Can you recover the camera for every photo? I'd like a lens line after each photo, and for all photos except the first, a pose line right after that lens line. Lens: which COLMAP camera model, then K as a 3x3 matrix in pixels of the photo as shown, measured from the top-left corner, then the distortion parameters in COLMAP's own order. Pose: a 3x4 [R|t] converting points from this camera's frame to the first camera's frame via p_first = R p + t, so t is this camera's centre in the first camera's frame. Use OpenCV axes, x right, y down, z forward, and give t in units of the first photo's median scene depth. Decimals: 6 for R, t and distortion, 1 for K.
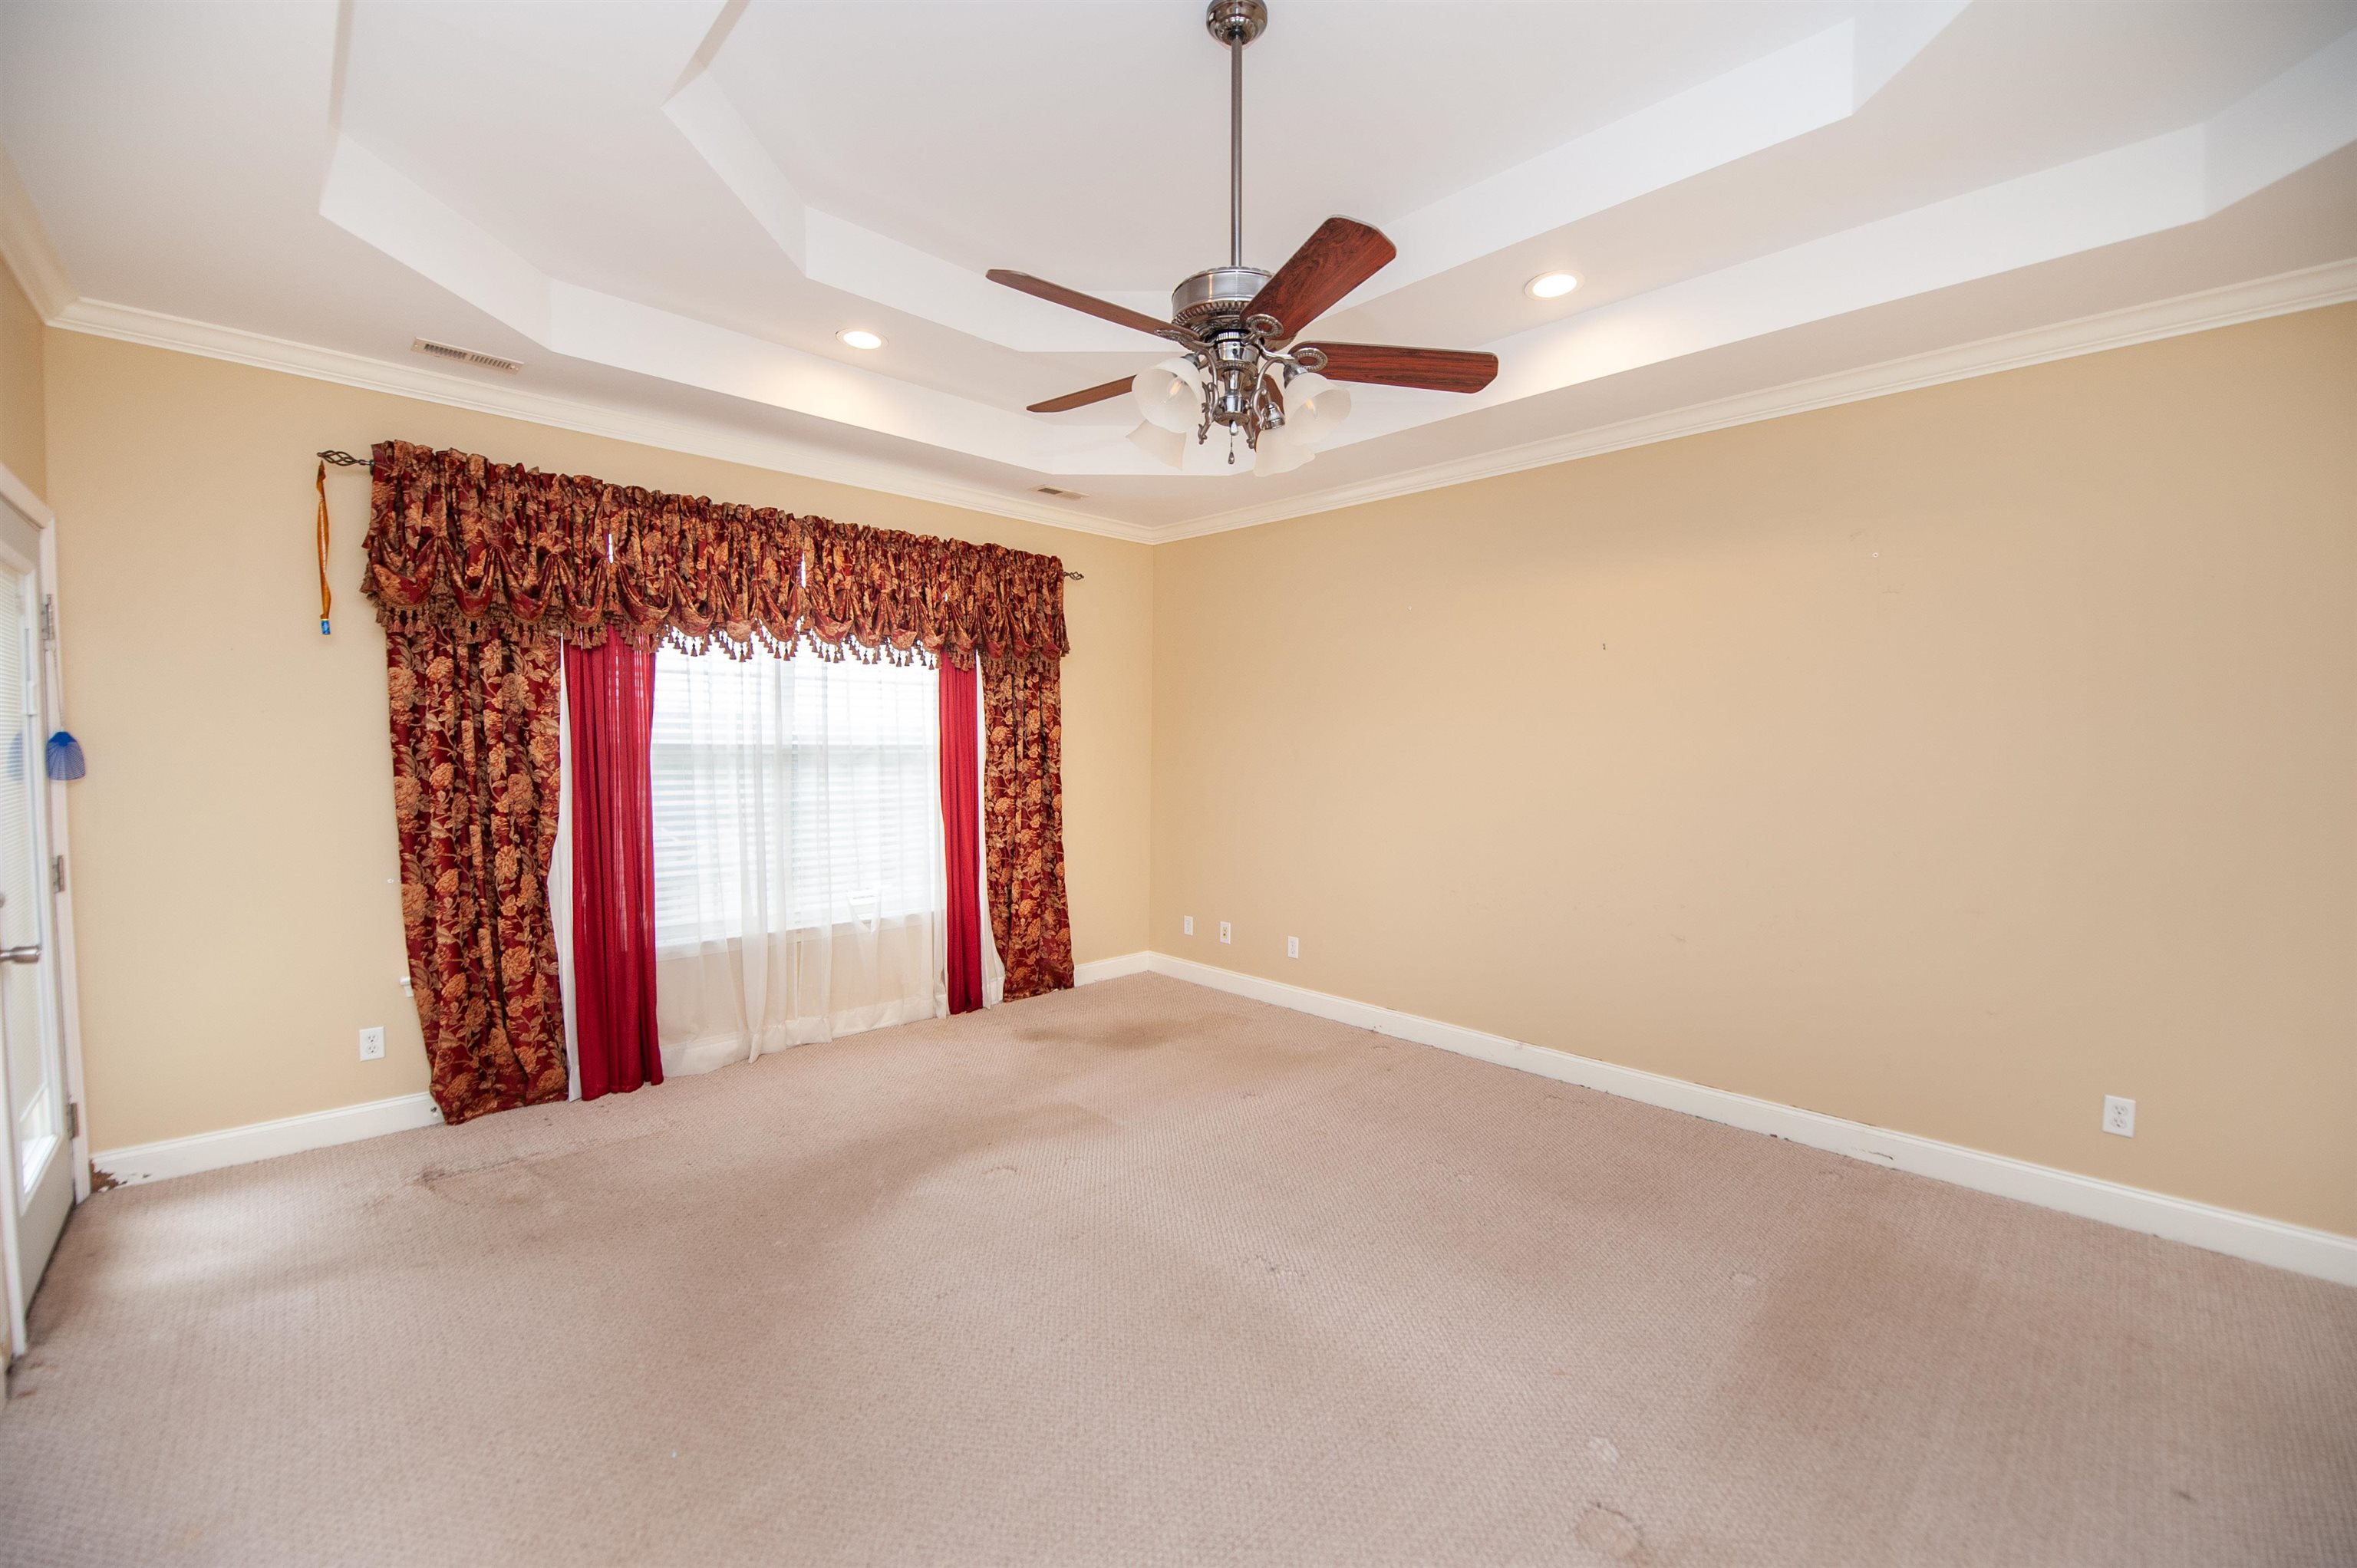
lens RADIAL K [[945.0, 0, 1189.7], [0, 945.0, 789.5], [0, 0, 1]] dist [-0.018670, -0.001328]
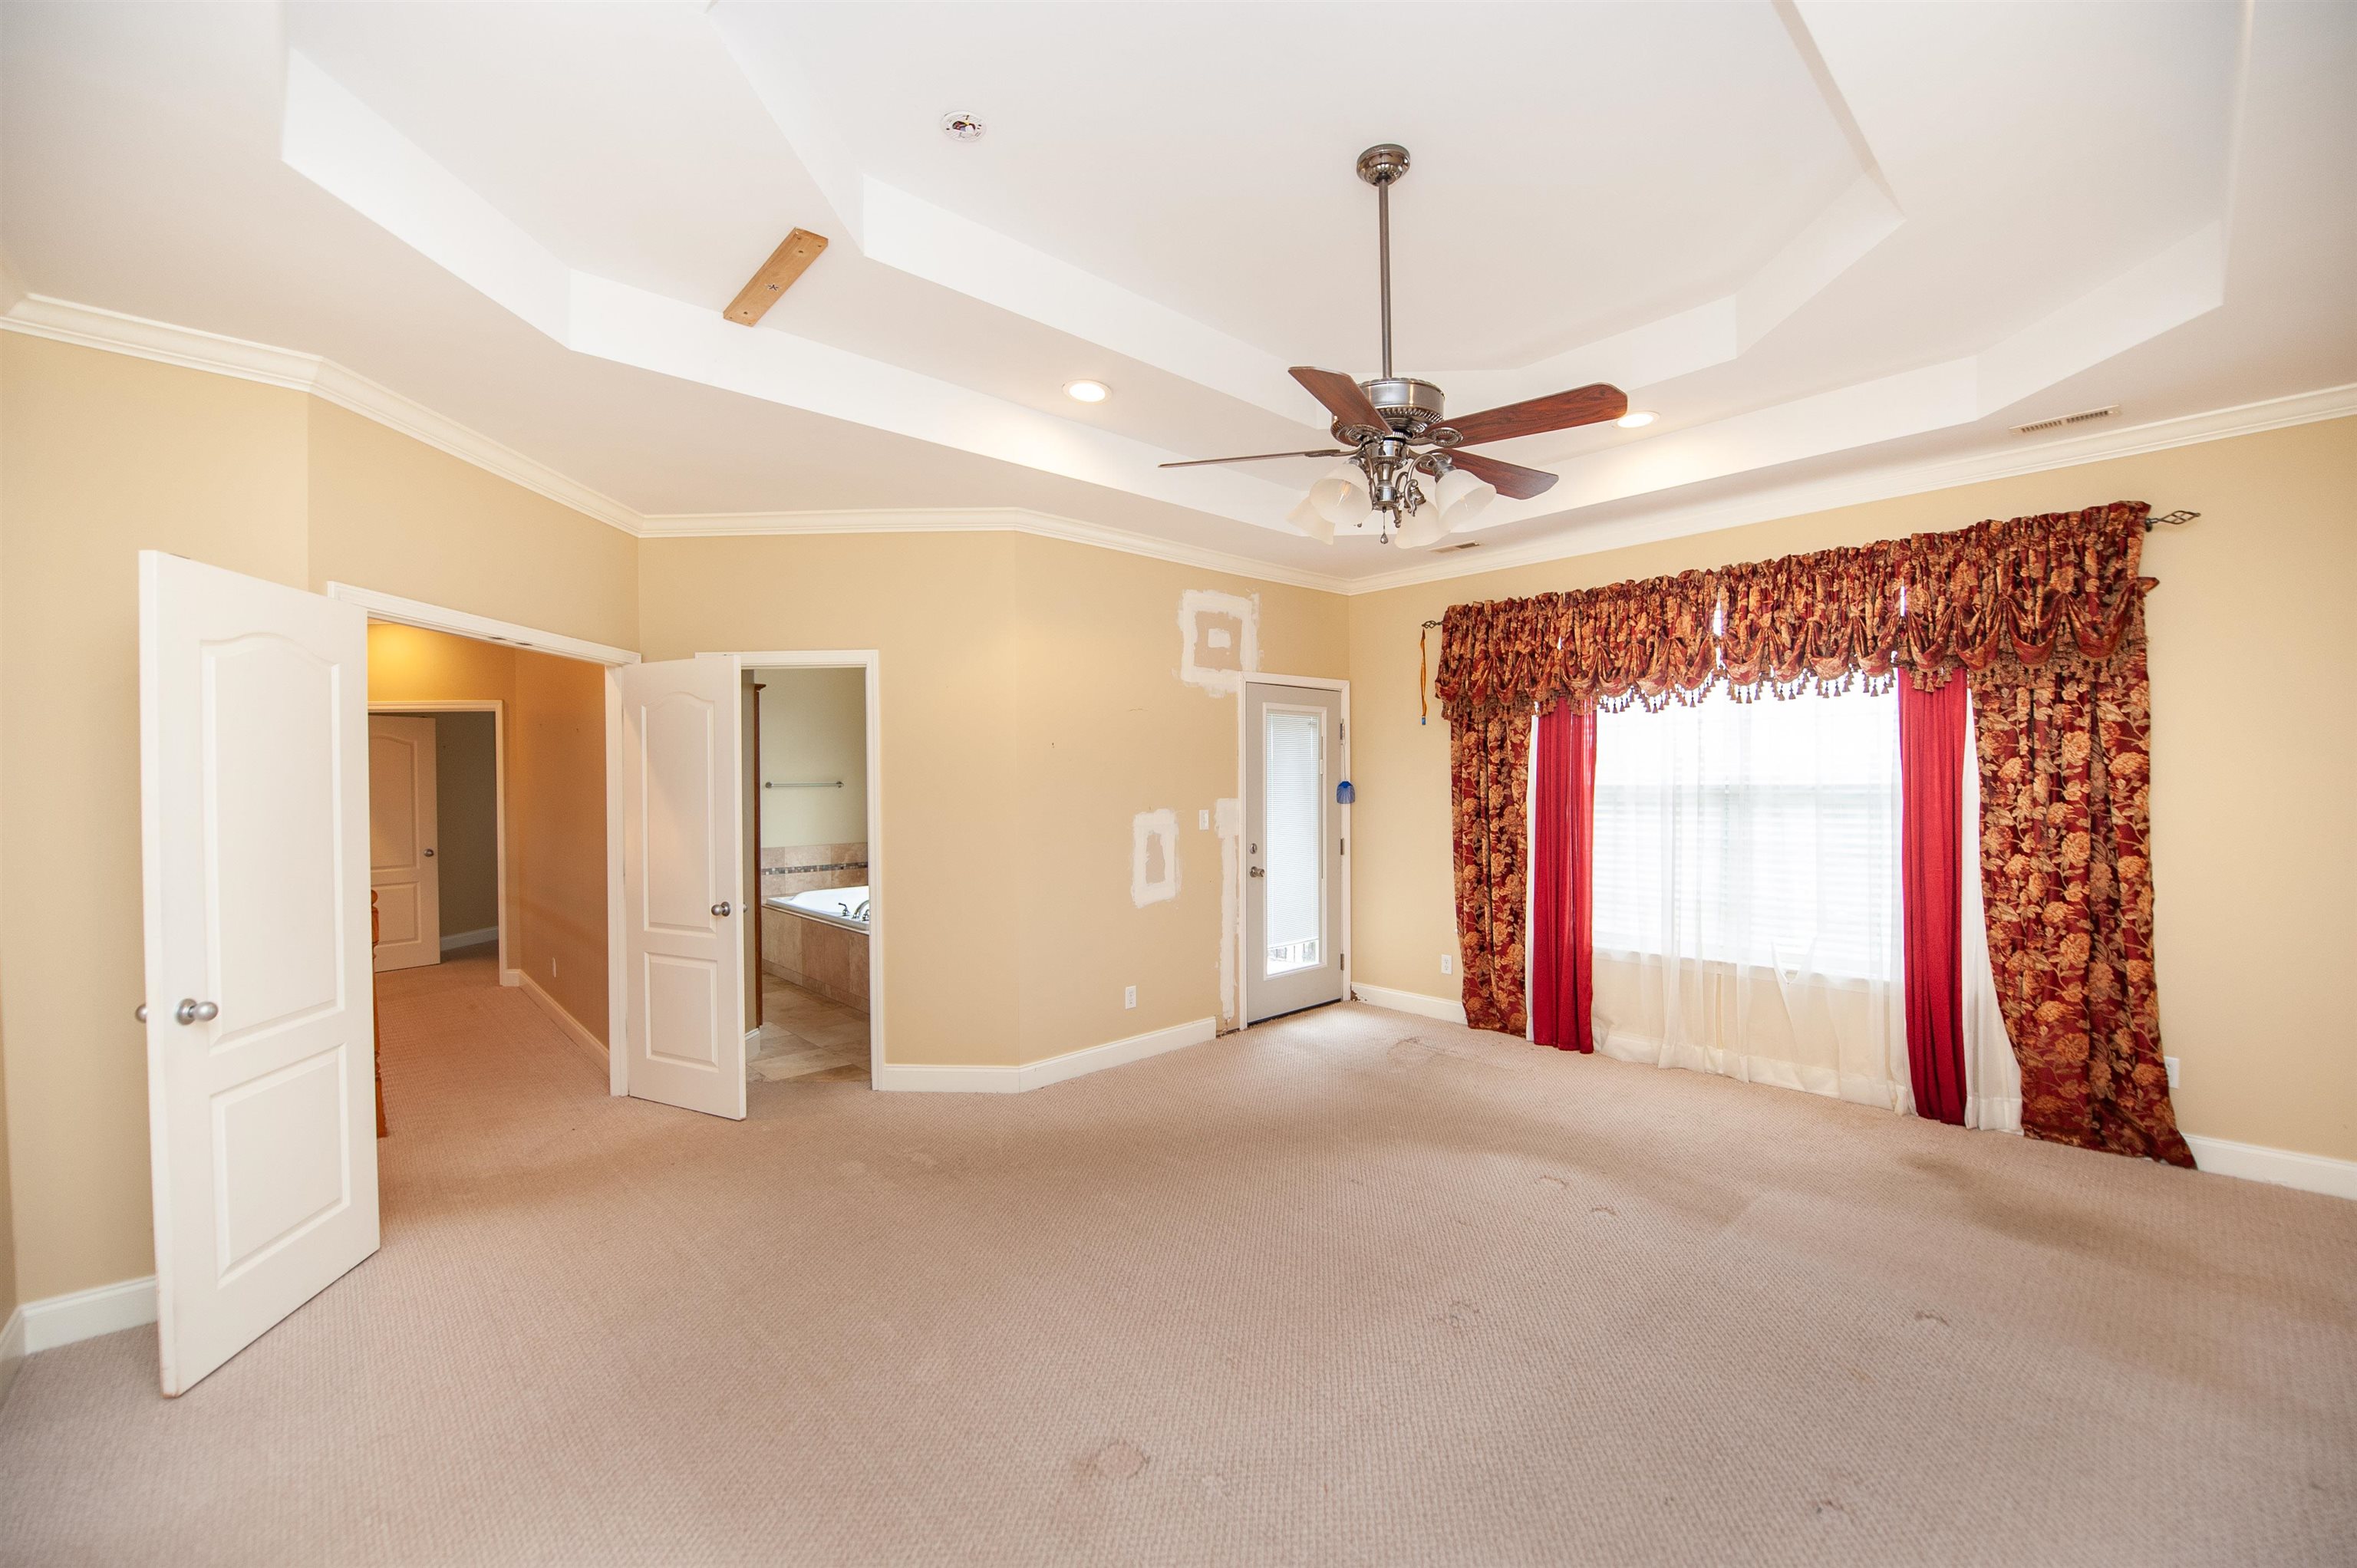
lens RADIAL K [[945.0, 0, 1191.6], [0, 945.0, 789.7], [0, 0, 1]] dist [-0.018670, -0.001328]
pose [[-0.027097, -0.001775, -0.999631, 0.658914], [-0.041920, 0.999121, -0.000638, -0.017244], [0.998753, 0.041887, -0.027147, 0.451504]]
